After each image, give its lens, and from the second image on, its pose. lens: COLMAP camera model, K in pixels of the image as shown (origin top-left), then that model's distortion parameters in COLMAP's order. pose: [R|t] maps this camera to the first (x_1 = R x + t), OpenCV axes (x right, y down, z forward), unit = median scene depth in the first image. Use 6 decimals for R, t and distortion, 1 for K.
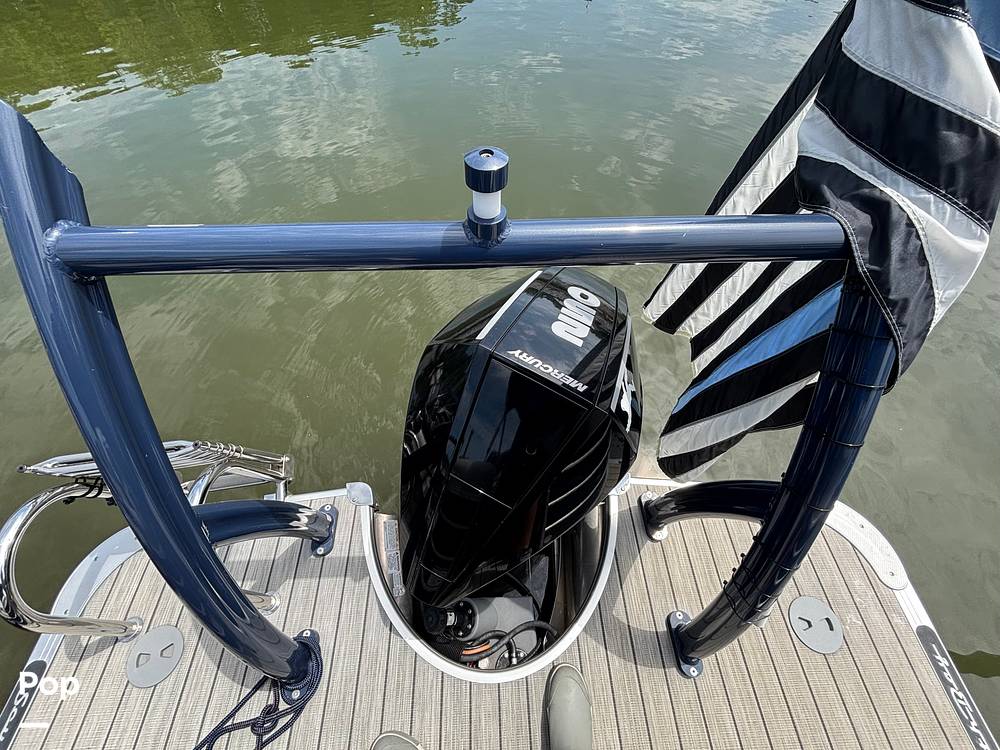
lens RADIAL K [[402.1, 0, 500.0], [0, 402.1, 375.0], [0, 0, 1]] dist [-0.001580, 0.000314]
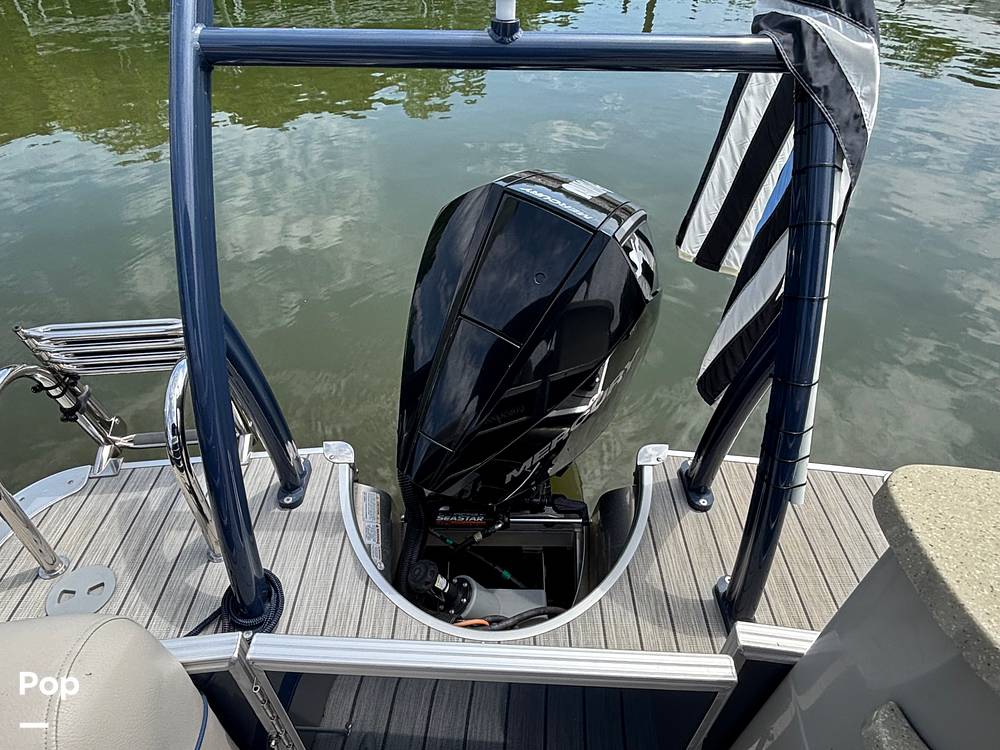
lens RADIAL K [[607.2, 0, 500.5], [0, 607.2, 369.7], [0, 0, 1]] dist [0.001257, -0.003690]
pose [[0.999137, 0.028391, -0.030328, 0.020579], [-0.035700, 0.960118, -0.277308, 0.577114], [0.021245, 0.278151, 0.960302, -0.295580]]
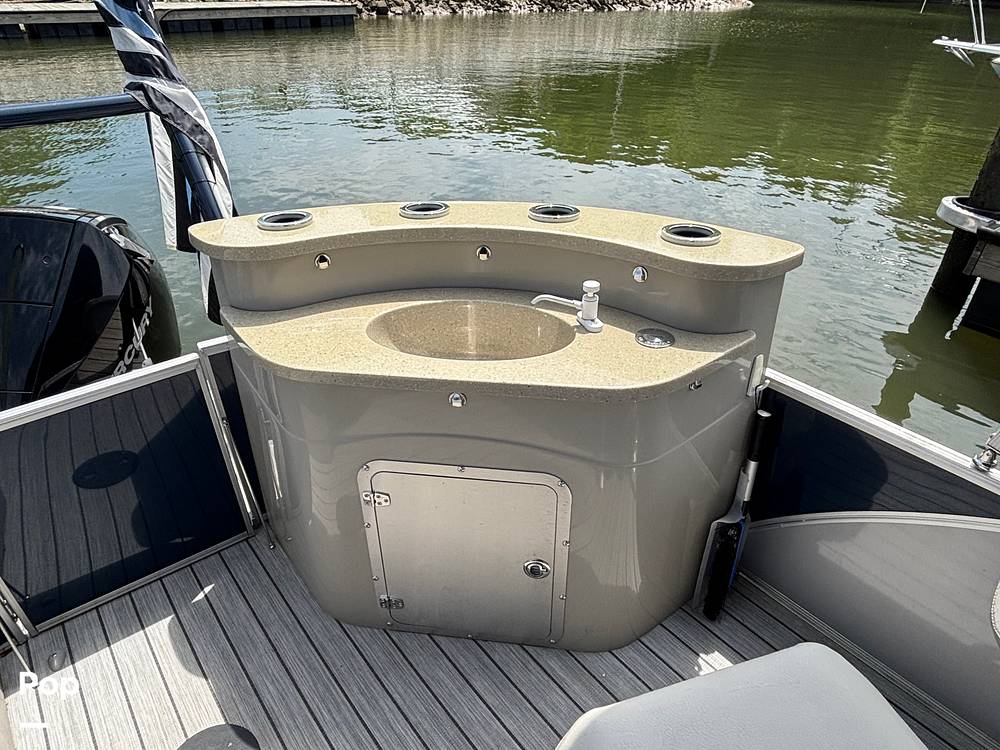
lens RADIAL K [[607.2, 0, 500.5], [0, 607.2, 369.7], [0, 0, 1]] dist [0.001257, -0.003690]
pose [[0.791563, -0.344219, 0.504917, 0.090687], [0.516018, 0.819117, -0.250547, 1.379340], [-0.327343, 0.458870, 0.826006, -0.899584]]
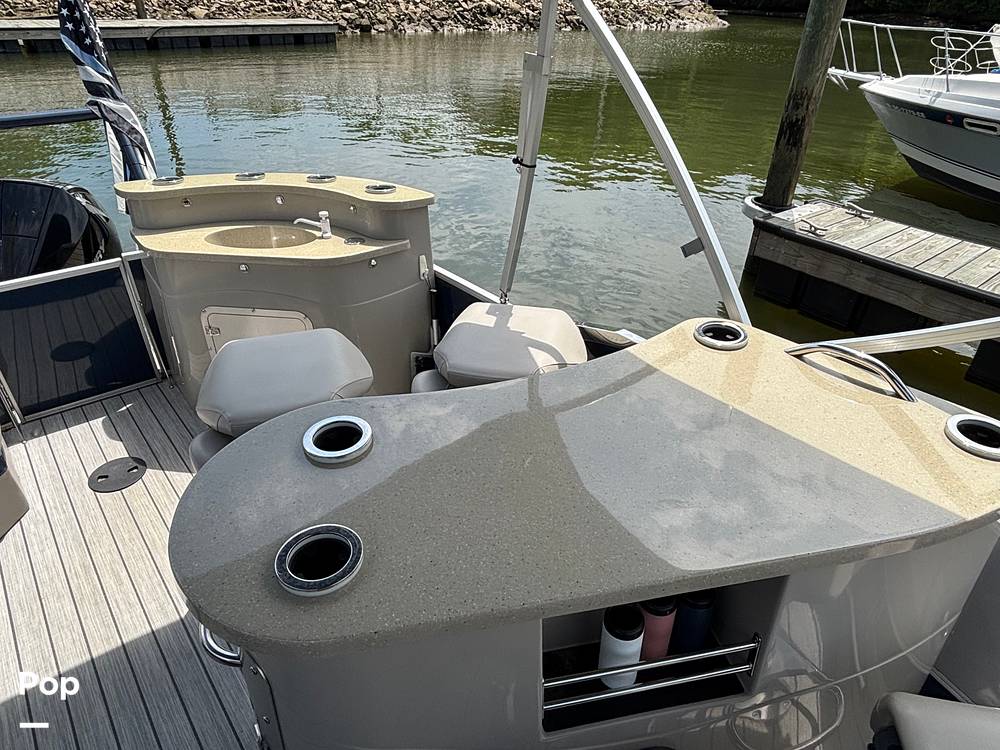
lens RADIAL K [[630.5, 0, 516.8], [0, 630.5, 374.7], [0, 0, 1]] dist [-0.003008, 0.003335]
pose [[0.789736, -0.326634, 0.519257, 0.047383], [0.512571, 0.816397, -0.266020, 2.401513], [-0.337028, 0.476242, 0.812161, -1.808720]]
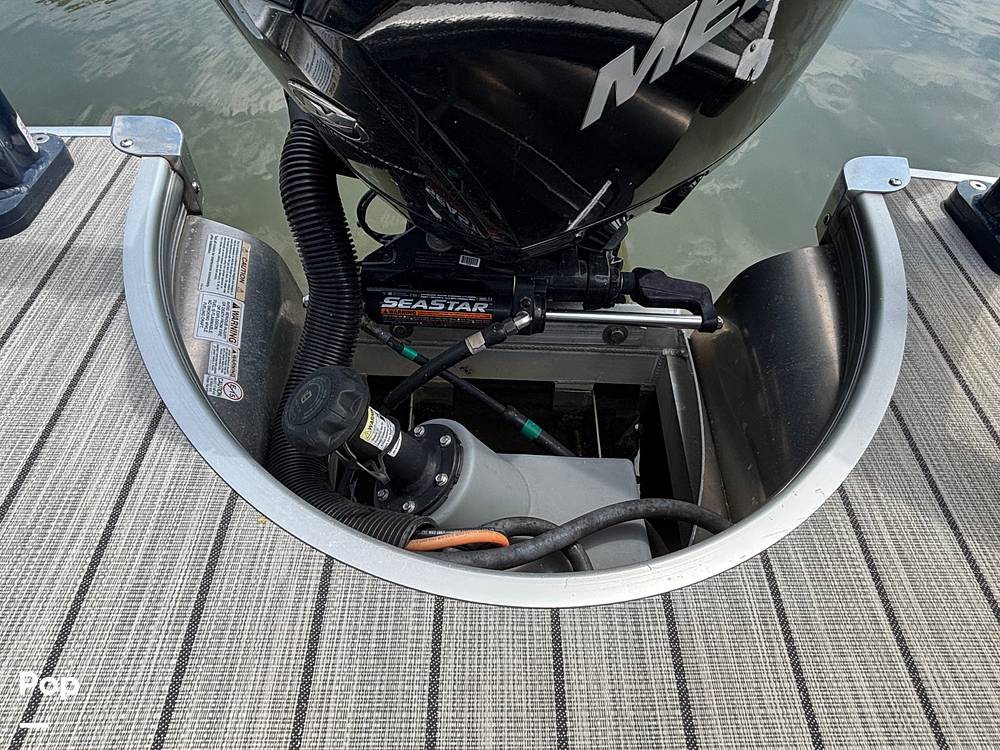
lens RADIAL K [[608.7, 0, 497.3], [0, 608.7, 369.2], [0, 0, 1]] dist [-0.021268, 0.019449]
pose [[0.997966, 0.063080, 0.009213, -0.049836], [-0.061891, 0.993346, -0.097126, 0.652182], [-0.015278, 0.096358, 0.995229, 0.613379]]
